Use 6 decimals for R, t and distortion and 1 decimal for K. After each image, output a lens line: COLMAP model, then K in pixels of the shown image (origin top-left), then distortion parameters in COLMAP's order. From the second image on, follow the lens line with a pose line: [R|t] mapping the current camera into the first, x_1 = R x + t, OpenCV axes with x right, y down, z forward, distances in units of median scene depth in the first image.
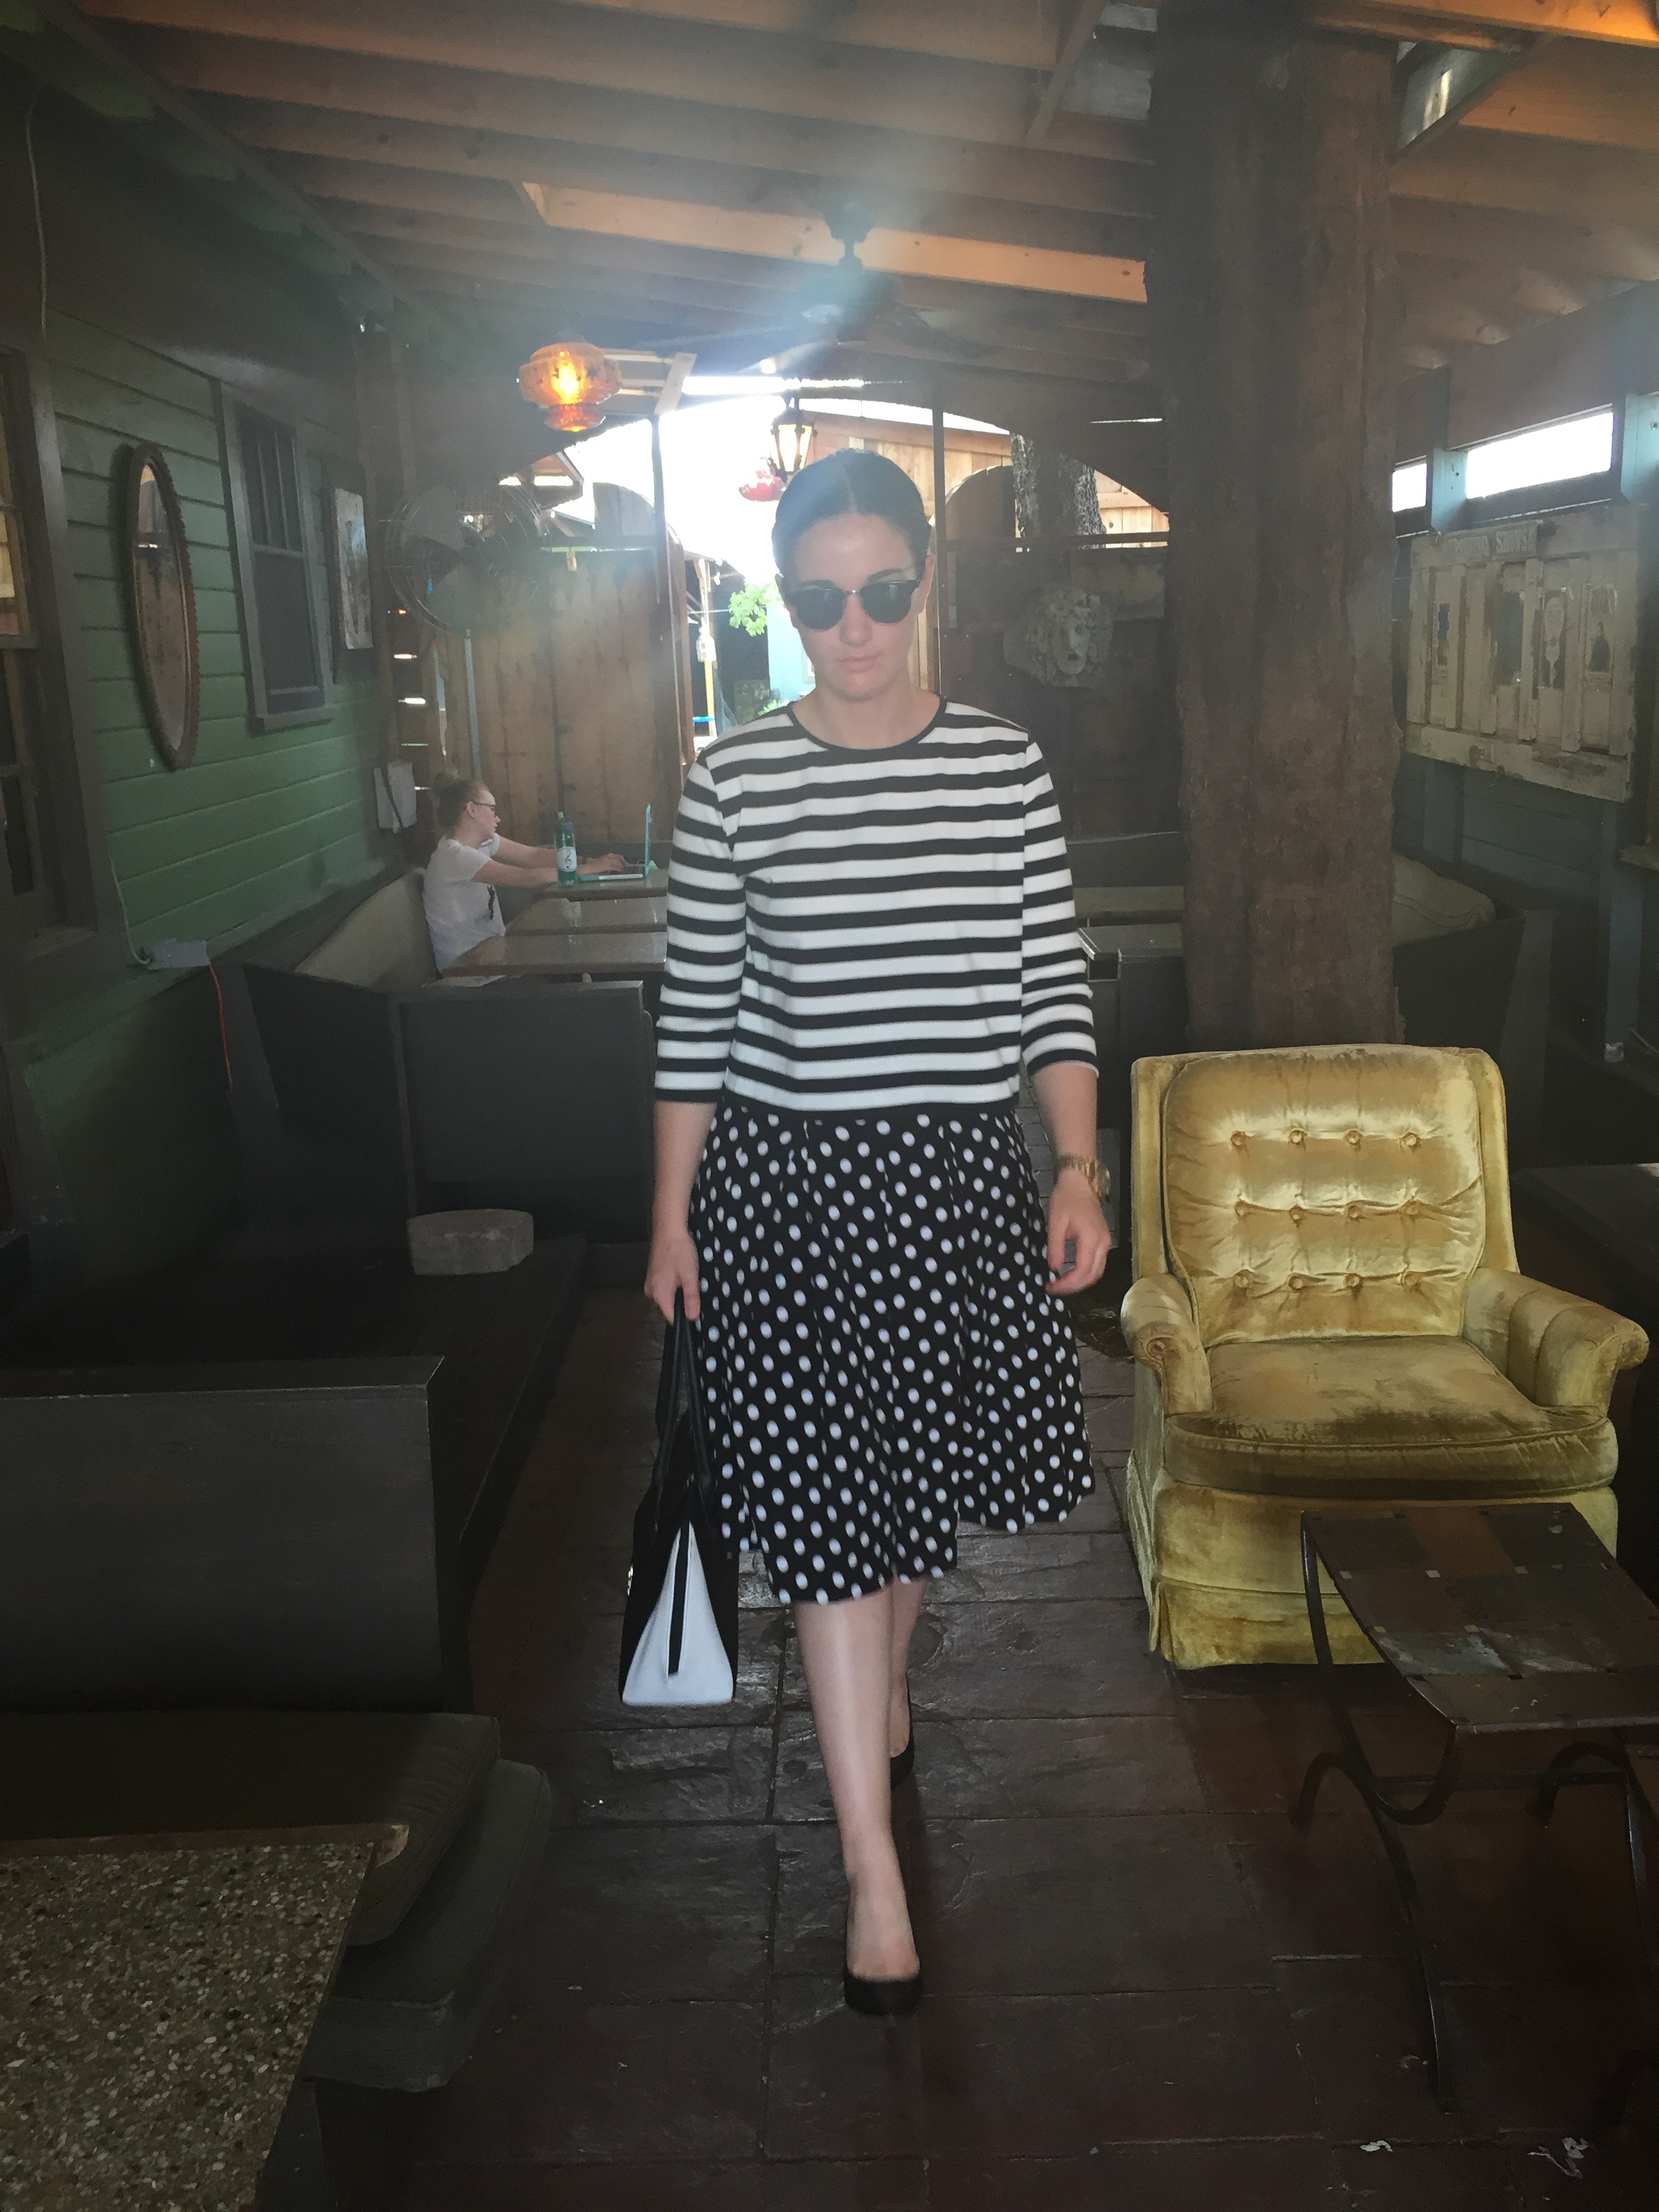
lens RADIAL K [[1892.0, 0, 821.0], [0, 1892.0, 1109.3], [0, 0, 1]] dist [0.084787, -0.116075]
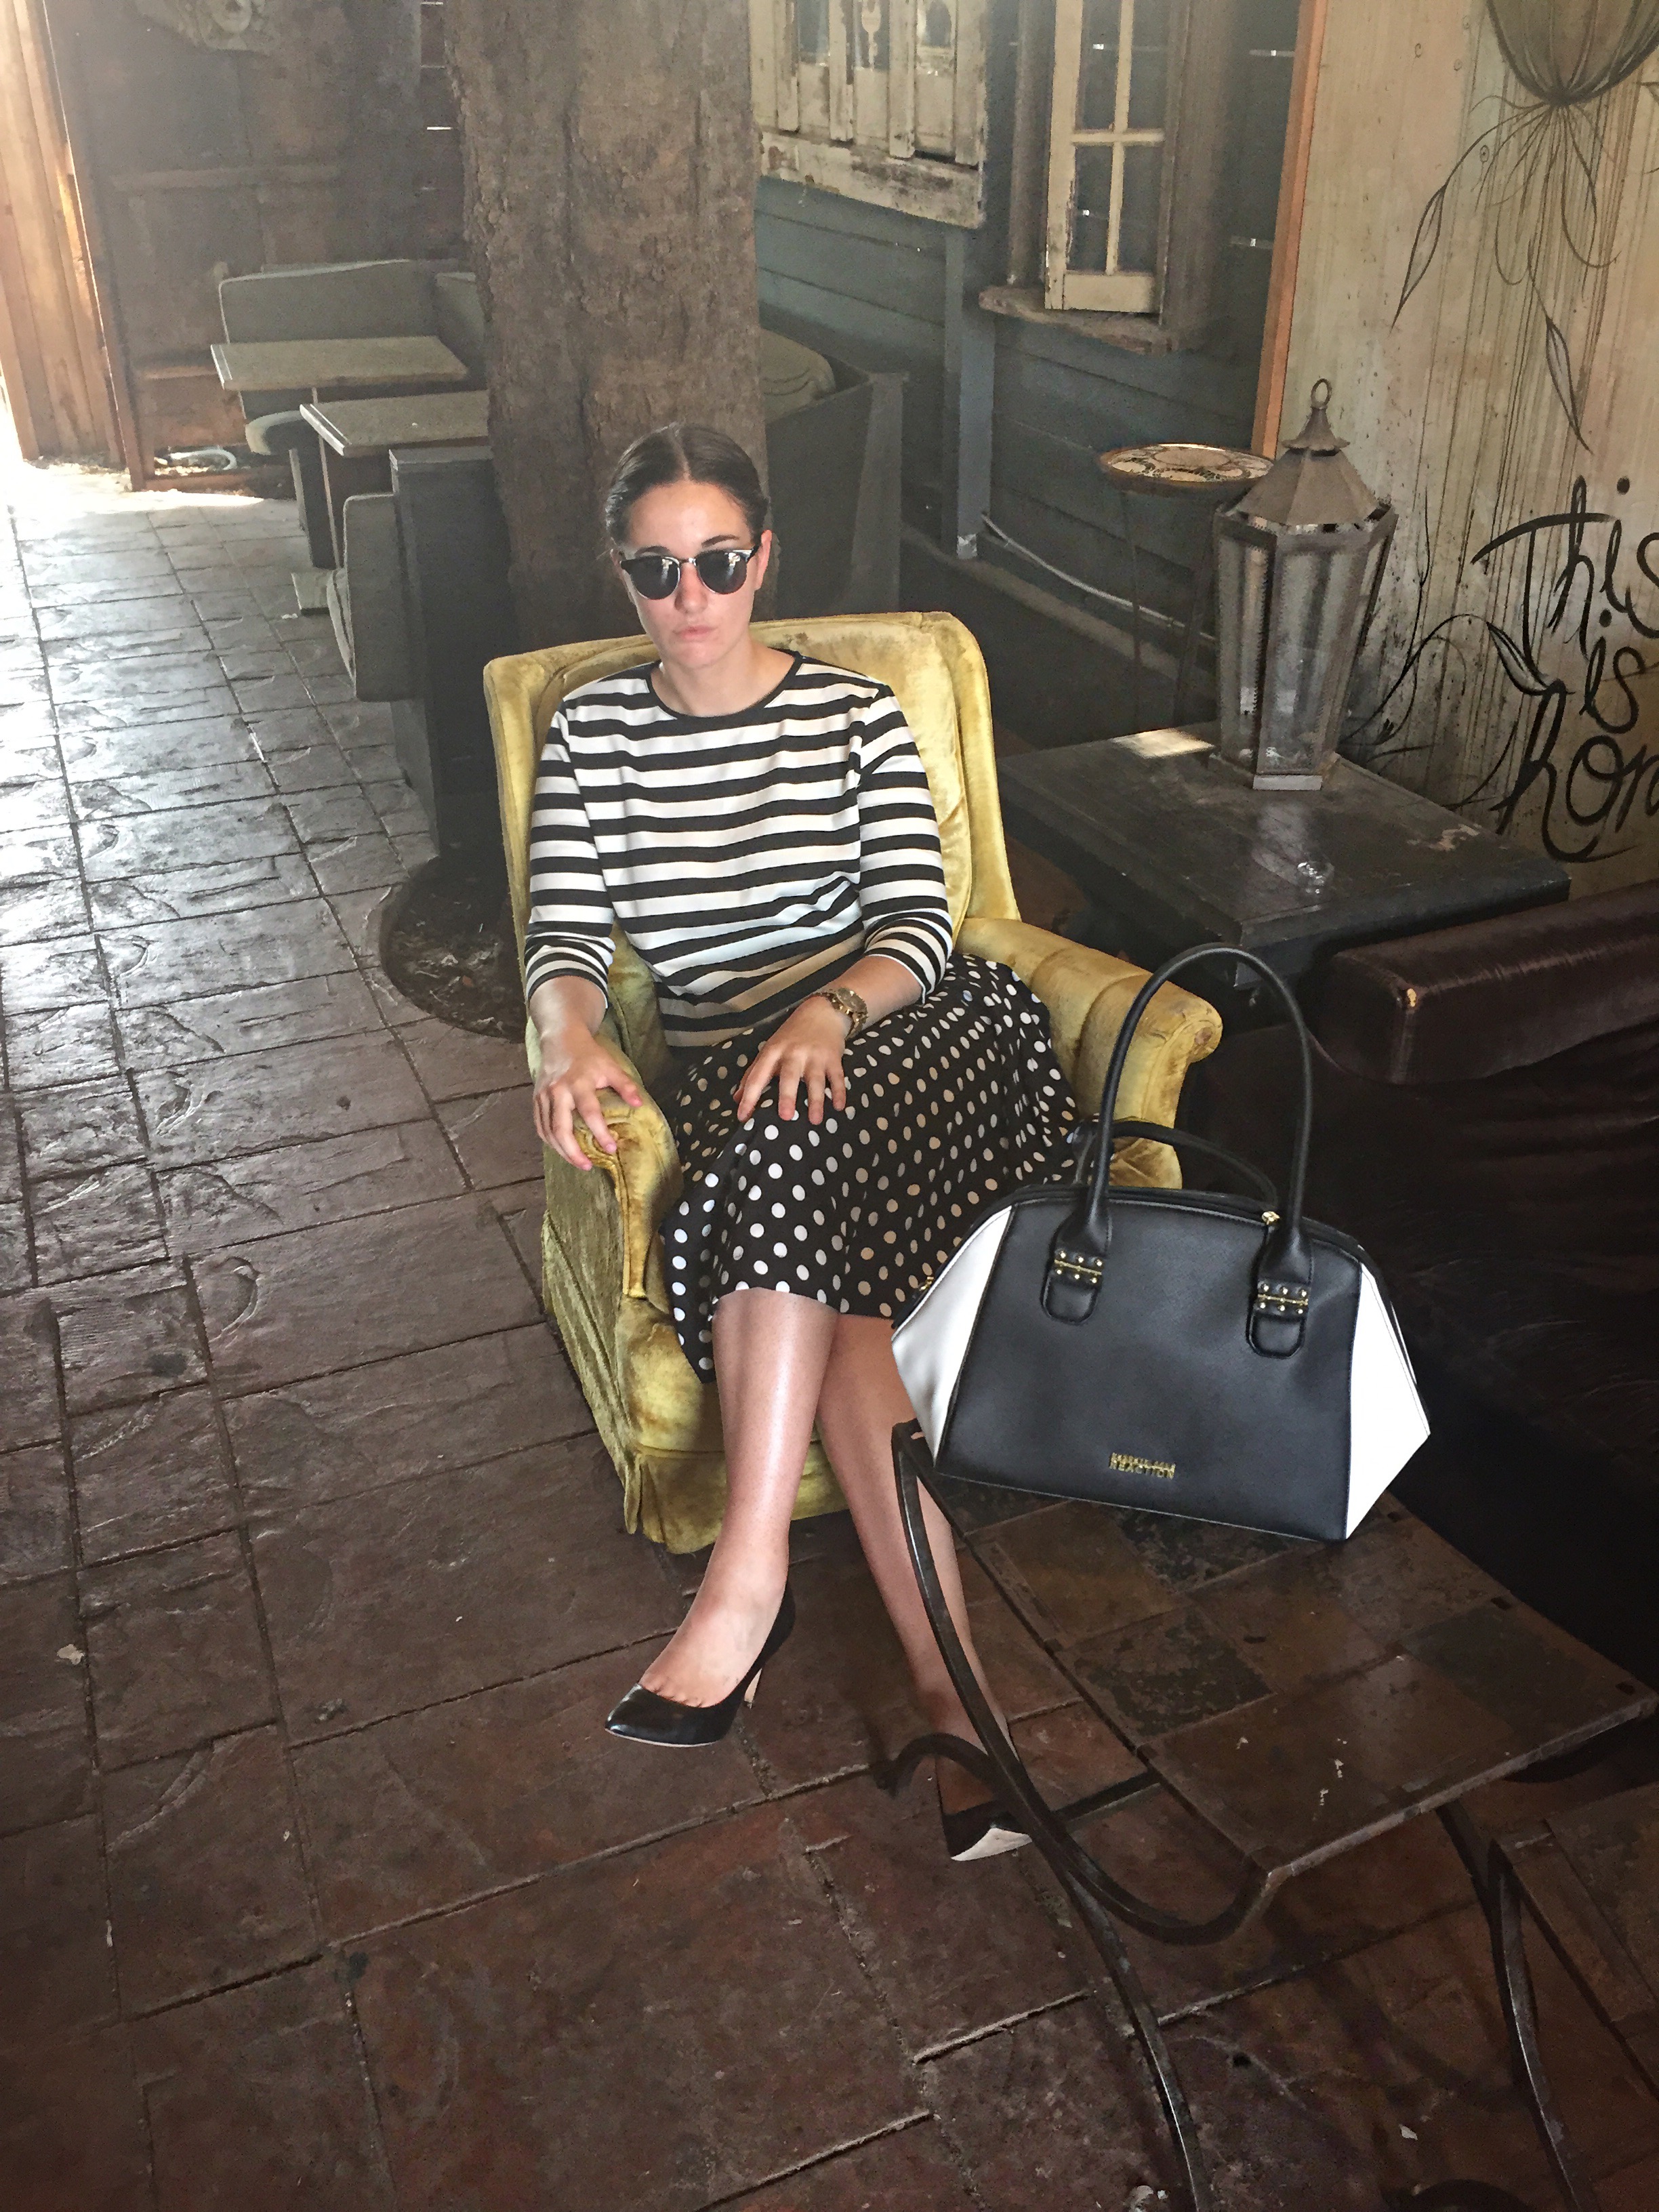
lens RADIAL K [[1892.0, 0, 821.0], [0, 1892.0, 1109.3], [0, 0, 1]] dist [0.084787, -0.116075]
pose [[0.919367, -0.167496, 0.355962, 0.005609], [0.062750, 0.955685, 0.287624, -0.042004], [-0.388364, -0.242096, 0.889136, 0.216216]]
